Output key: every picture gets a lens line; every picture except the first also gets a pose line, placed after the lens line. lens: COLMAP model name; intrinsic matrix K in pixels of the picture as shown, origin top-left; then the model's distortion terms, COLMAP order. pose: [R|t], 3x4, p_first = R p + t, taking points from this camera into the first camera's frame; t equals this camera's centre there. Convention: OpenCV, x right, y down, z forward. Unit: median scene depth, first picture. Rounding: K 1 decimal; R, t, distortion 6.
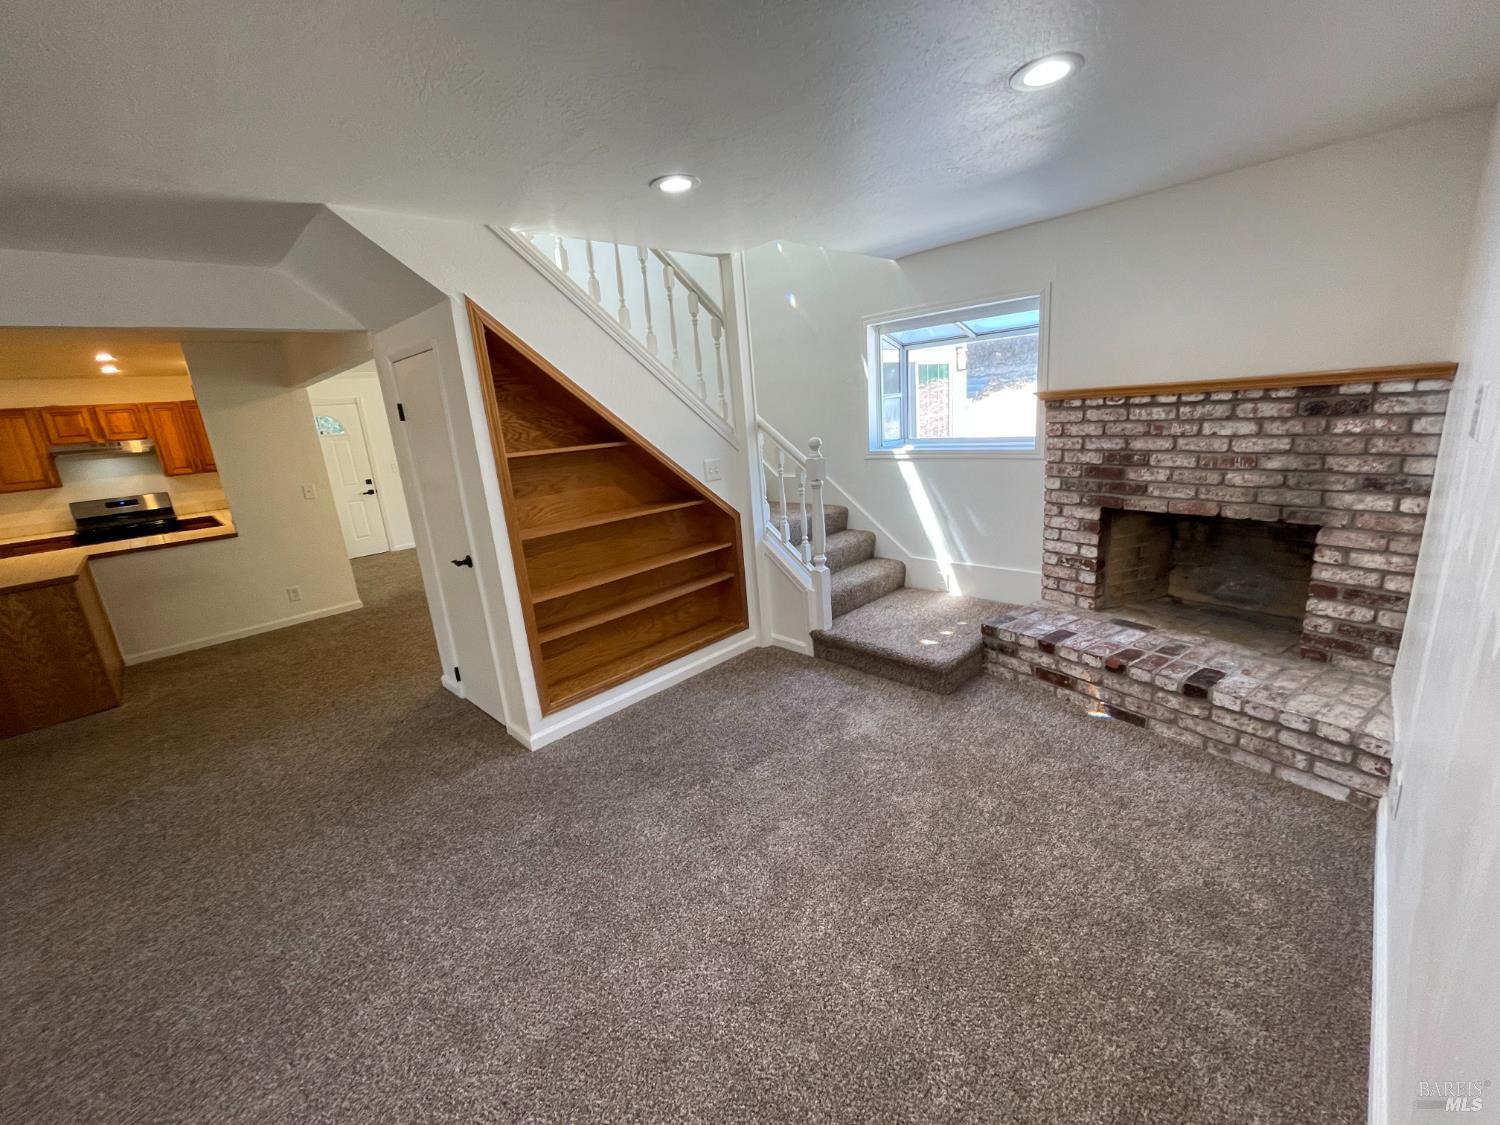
lens RADIAL K [[608.3, 0, 754.5], [0, 608.3, 562.4], [0, 0, 1]] dist [-0.004083, 0.000673]
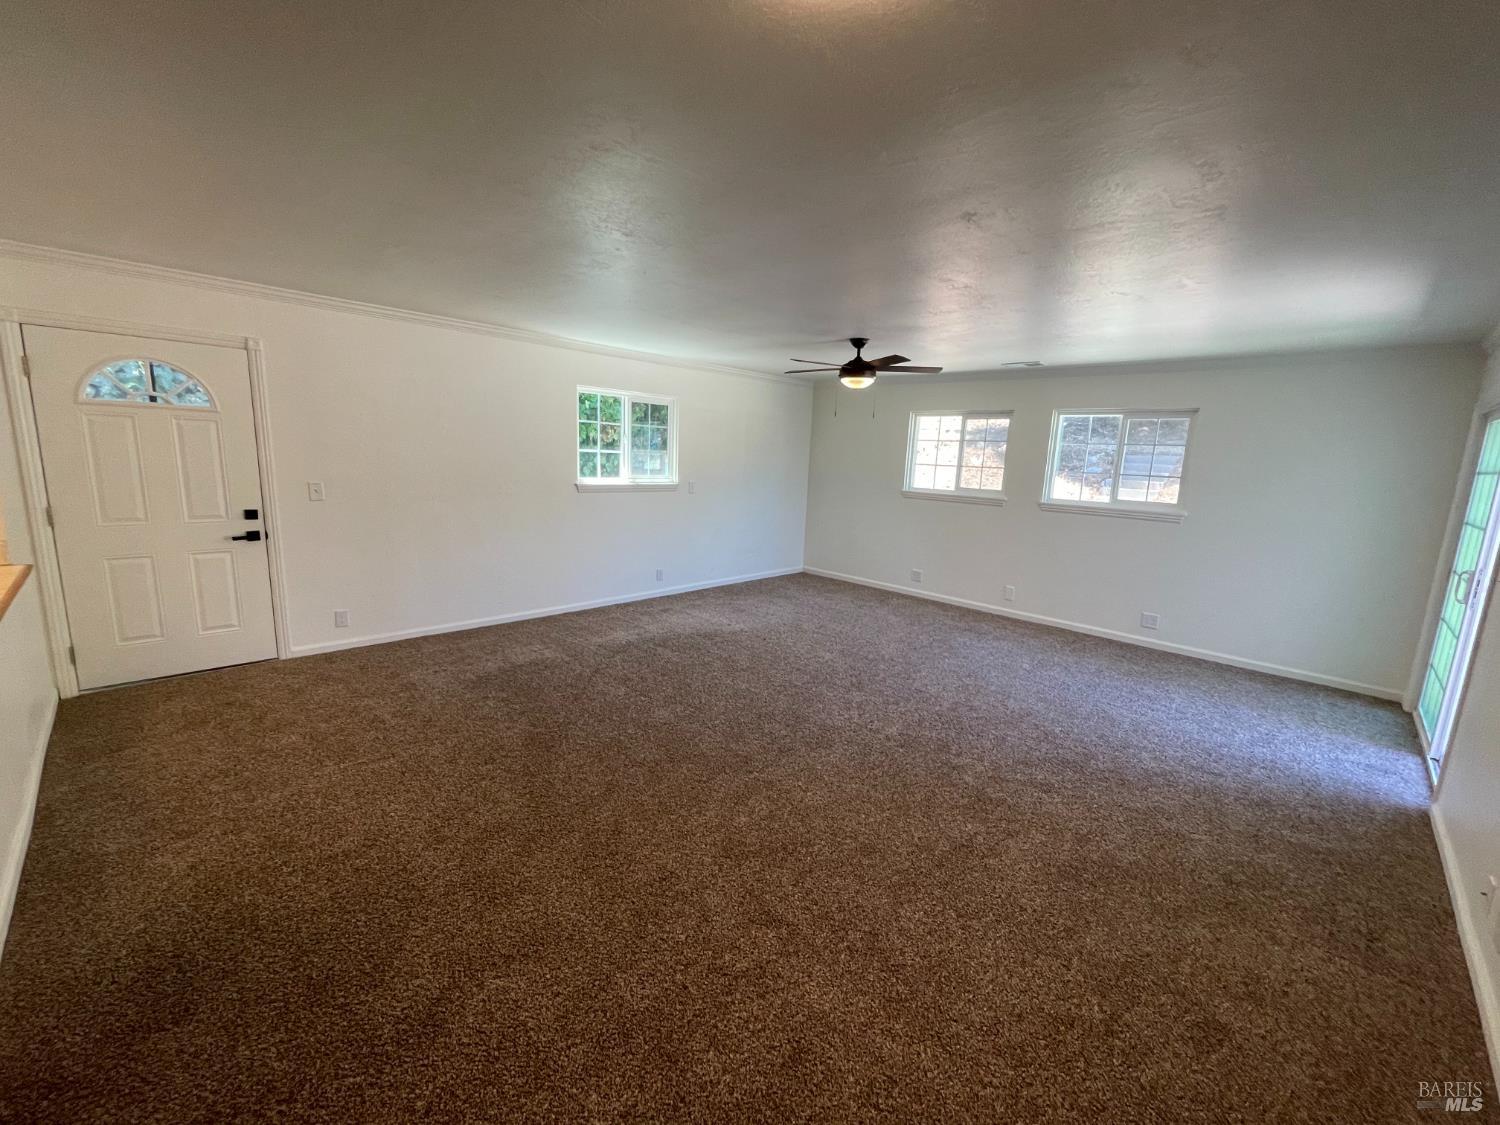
lens RADIAL K [[608.3, 0, 754.5], [0, 608.3, 562.4], [0, 0, 1]] dist [-0.004083, 0.000673]
pose [[0.992483, 0.119788, 0.025077, -0.699467], [-0.117559, 0.990092, -0.076795, -0.296232], [-0.034028, 0.073270, 0.996731, 1.439709]]
